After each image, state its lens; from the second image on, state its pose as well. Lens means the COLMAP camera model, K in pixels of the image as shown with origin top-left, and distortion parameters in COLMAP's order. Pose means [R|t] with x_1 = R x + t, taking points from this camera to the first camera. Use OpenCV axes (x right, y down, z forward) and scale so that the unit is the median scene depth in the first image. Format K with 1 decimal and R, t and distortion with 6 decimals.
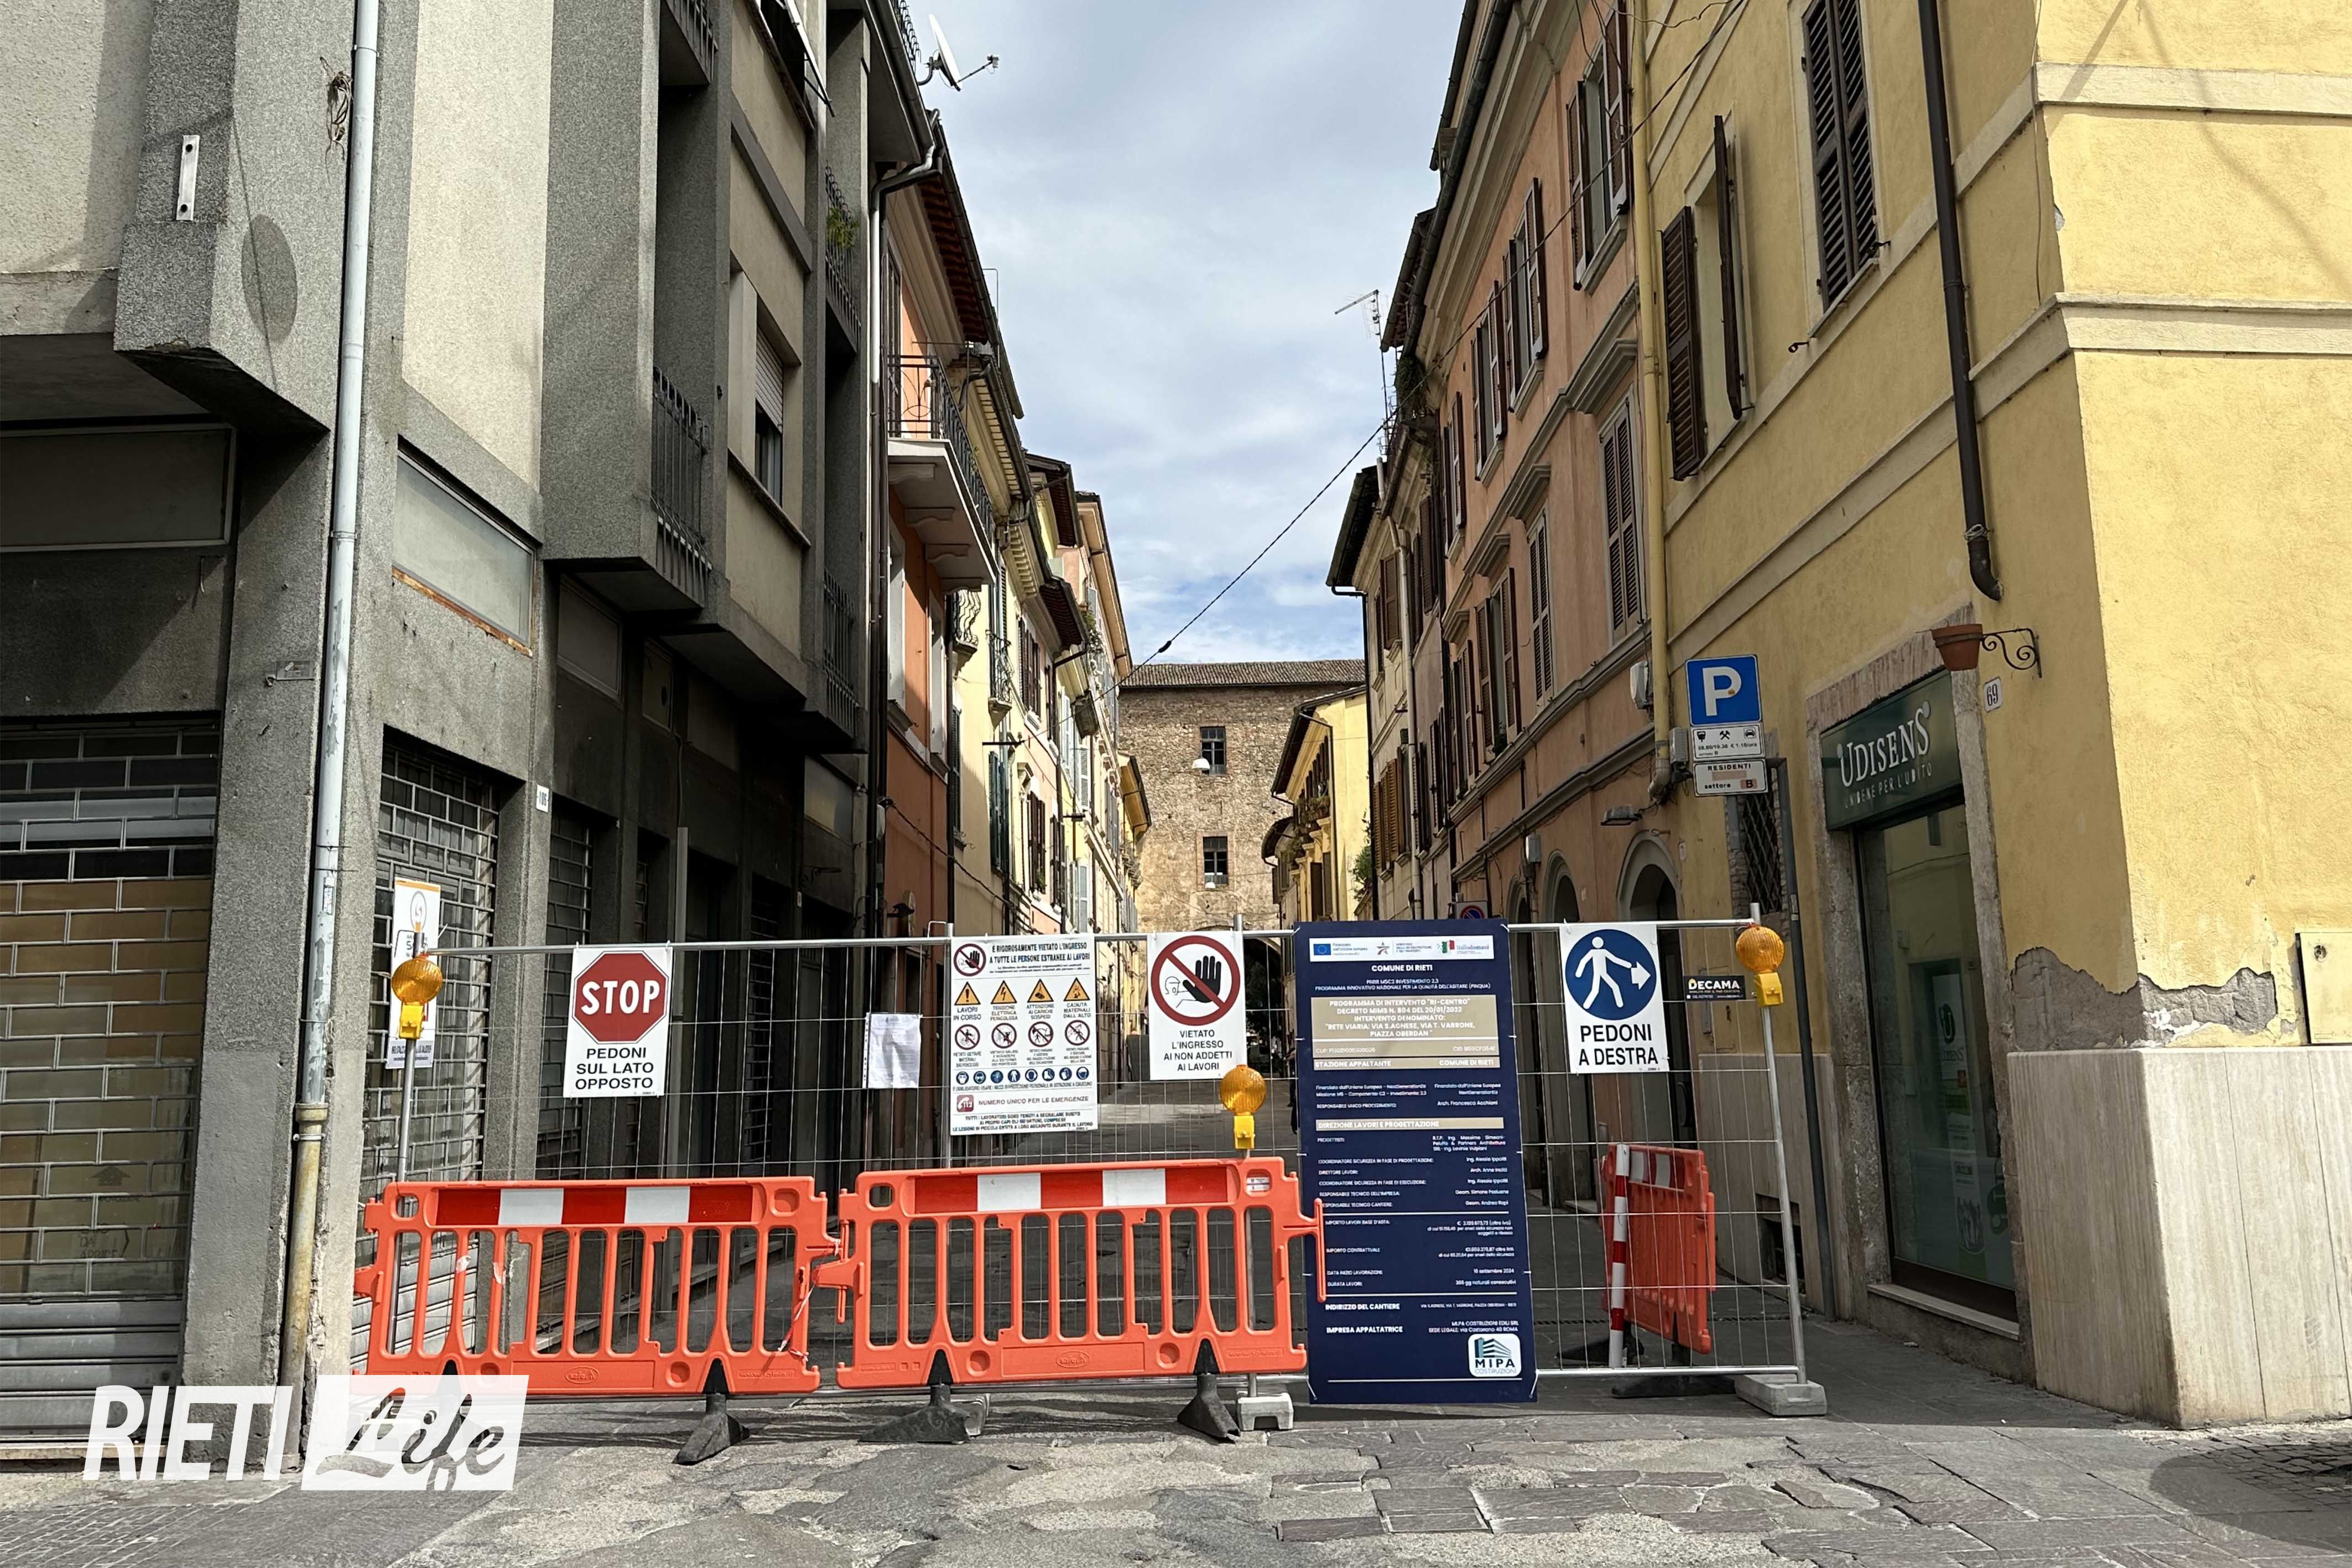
lens RADIAL K [[2012.5, 0, 1190.1], [0, 2012.5, 678.1], [0, 0, 1]] dist [0.197388, -0.394035]
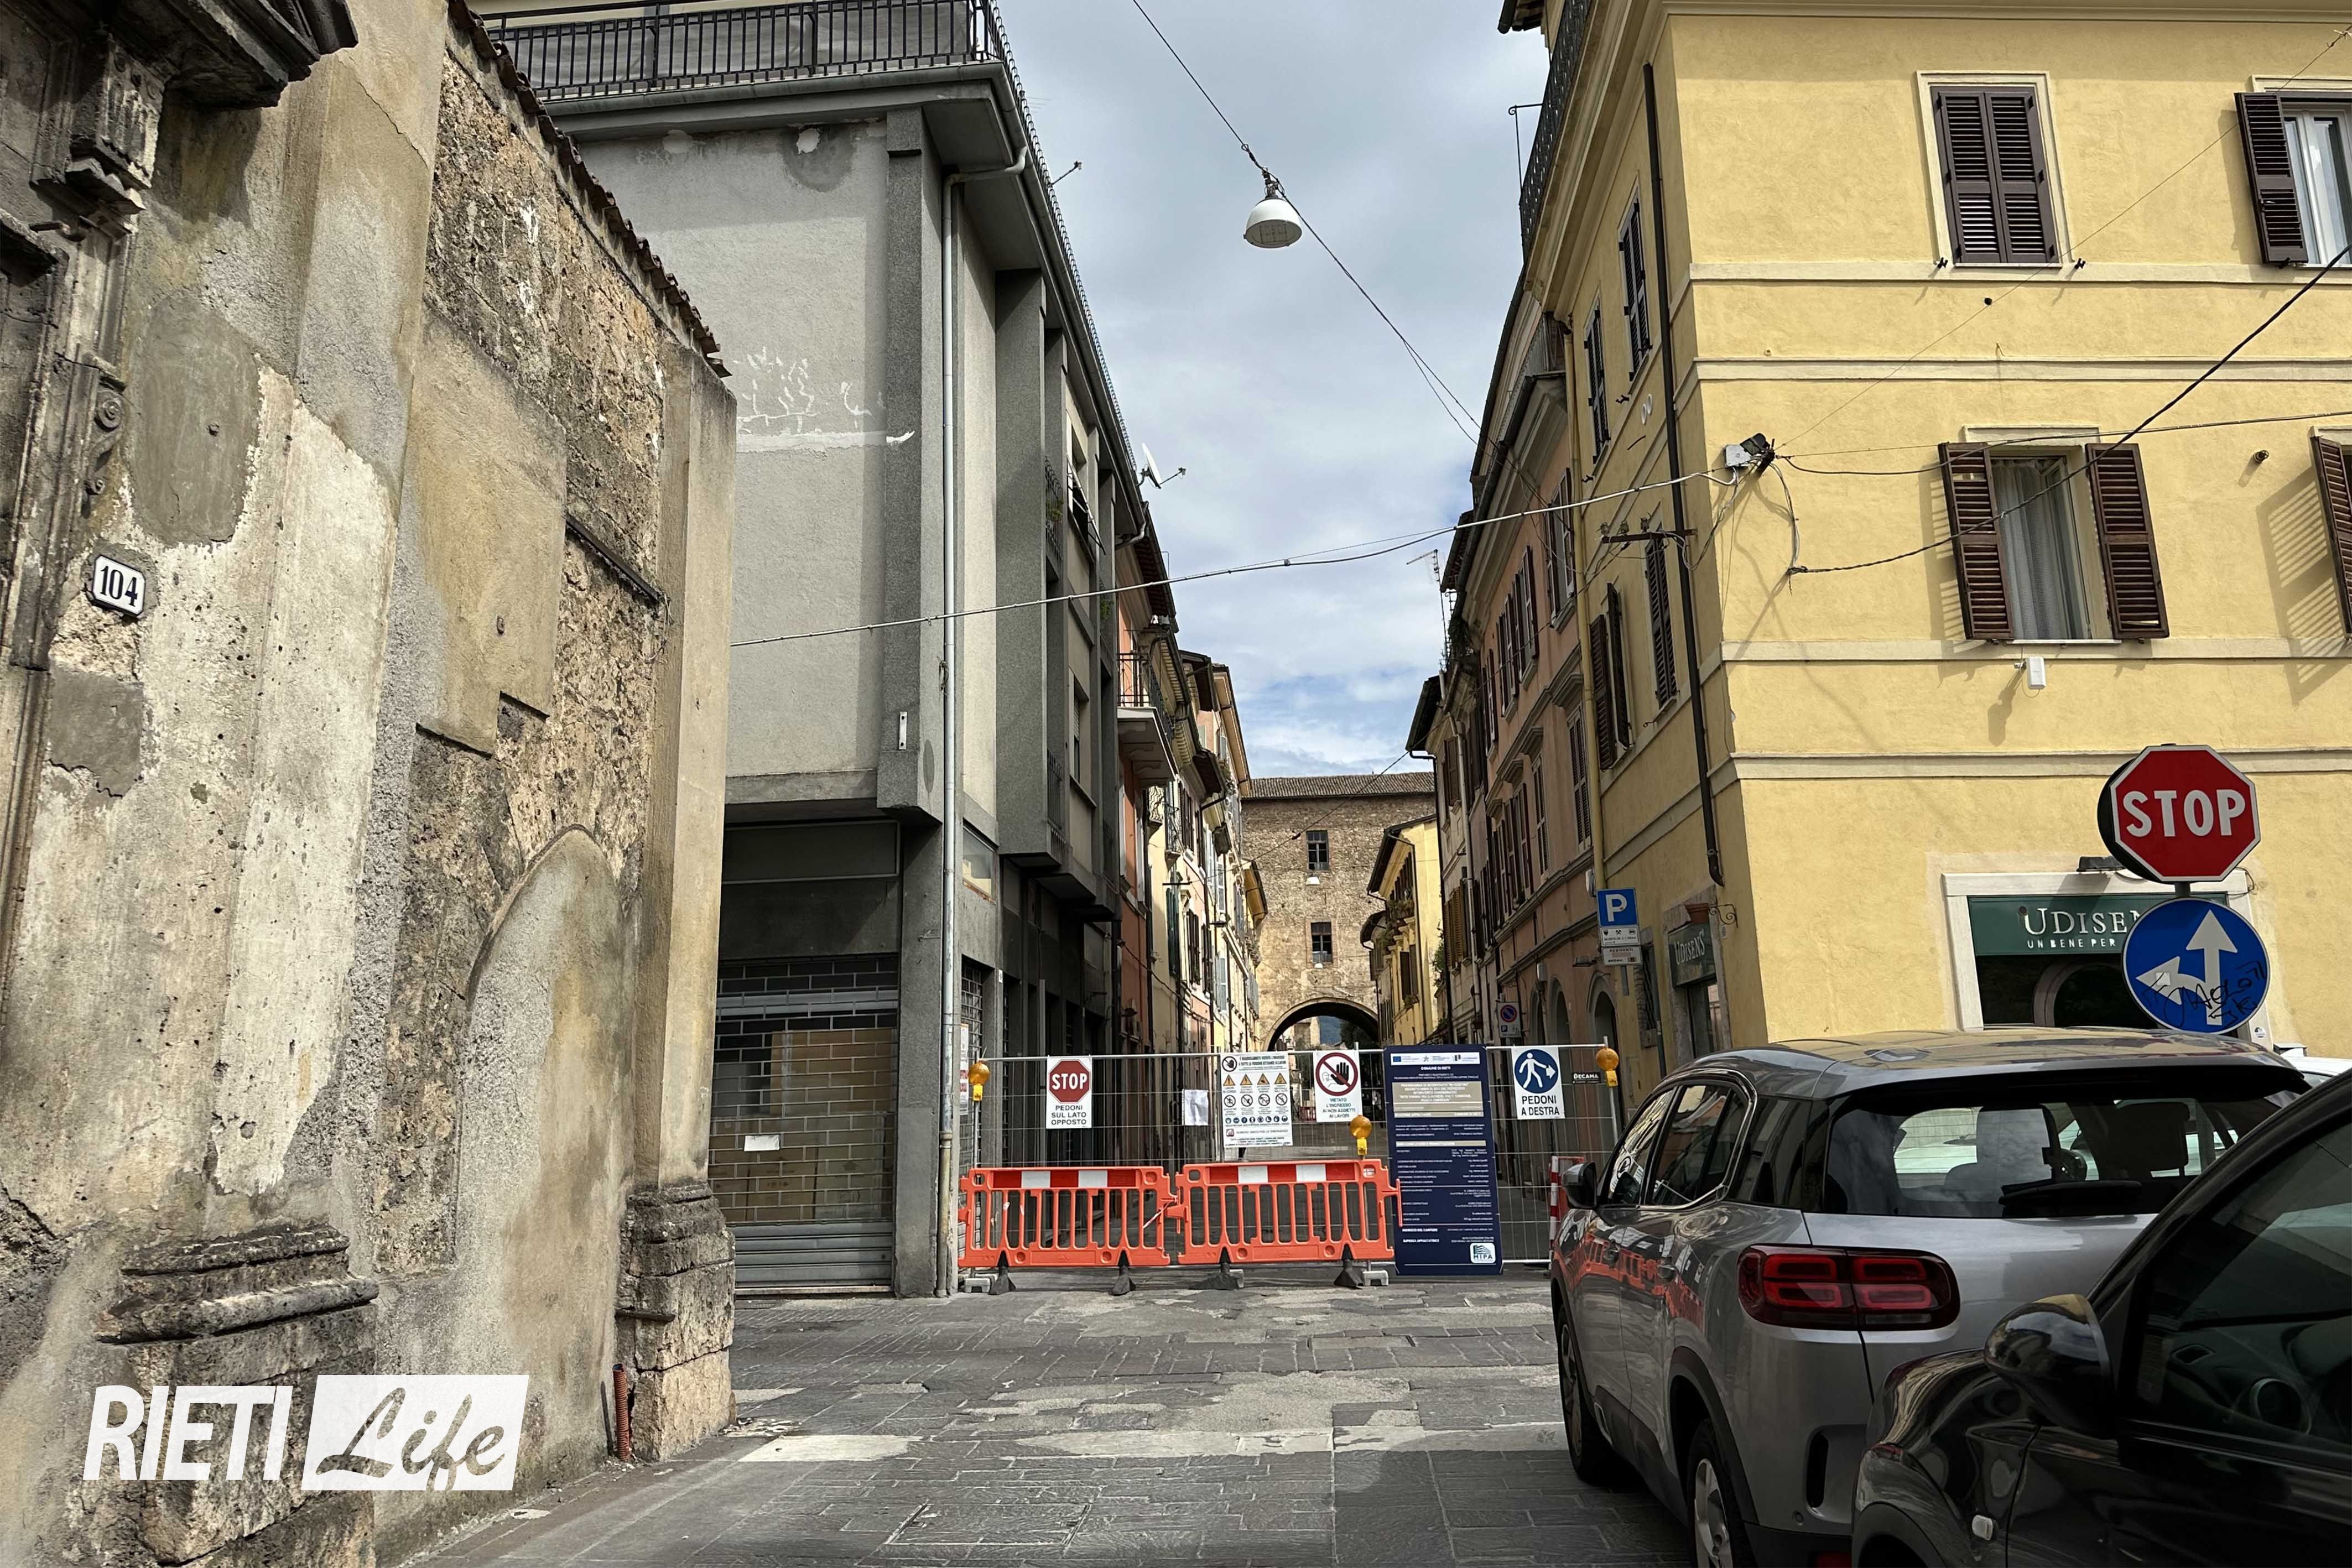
lens RADIAL K [[1768.5, 0, 1171.9], [0, 1768.5, 683.0], [0, 0, 1]] dist [0.193717, -0.362604]
pose [[0.997601, -0.018747, -0.066637, -0.036901], [0.015506, 0.998687, -0.048830, -0.169444], [0.067465, 0.047680, 0.996582, -0.885996]]
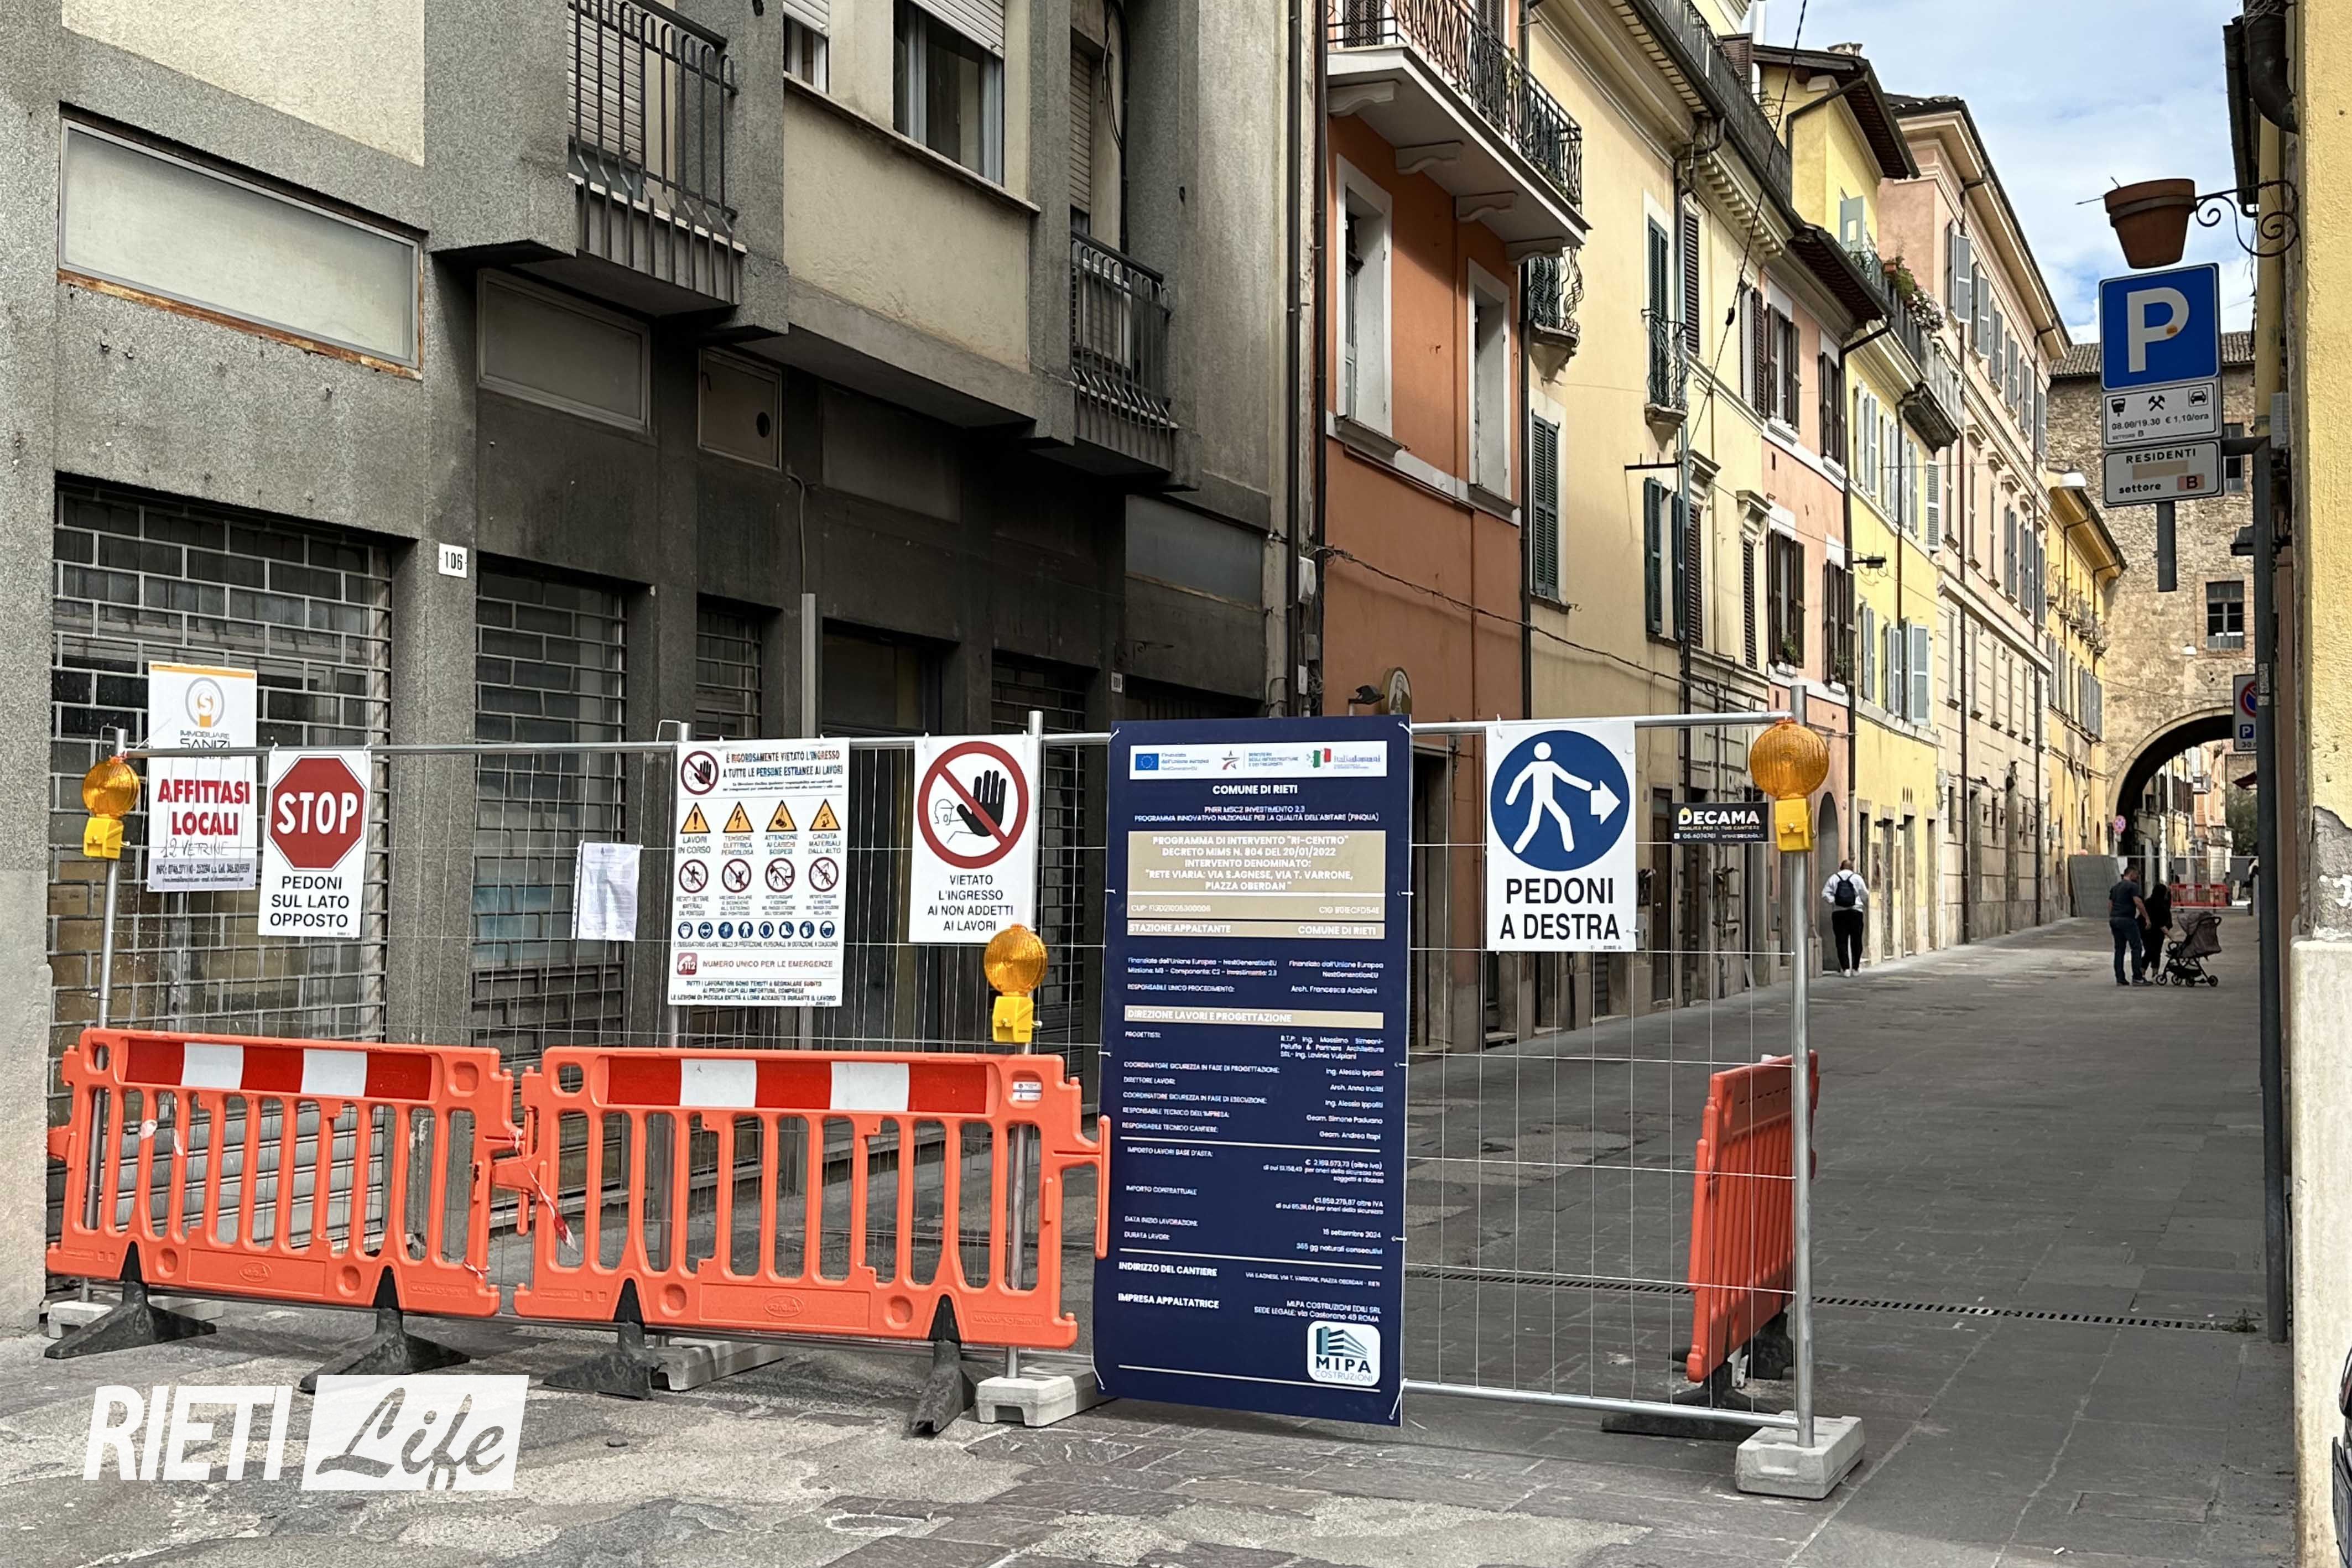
lens RADIAL K [[2540.5, 0, 1162.2], [0, 2540.5, 792.7], [0, 0, 1]] dist [0.199362, -0.421963]
pose [[0.916823, 0.010332, -0.399161, 0.412162], [0.051490, 0.988260, 0.143845, 0.022339], [0.395961, -0.152433, 0.905527, 0.230956]]
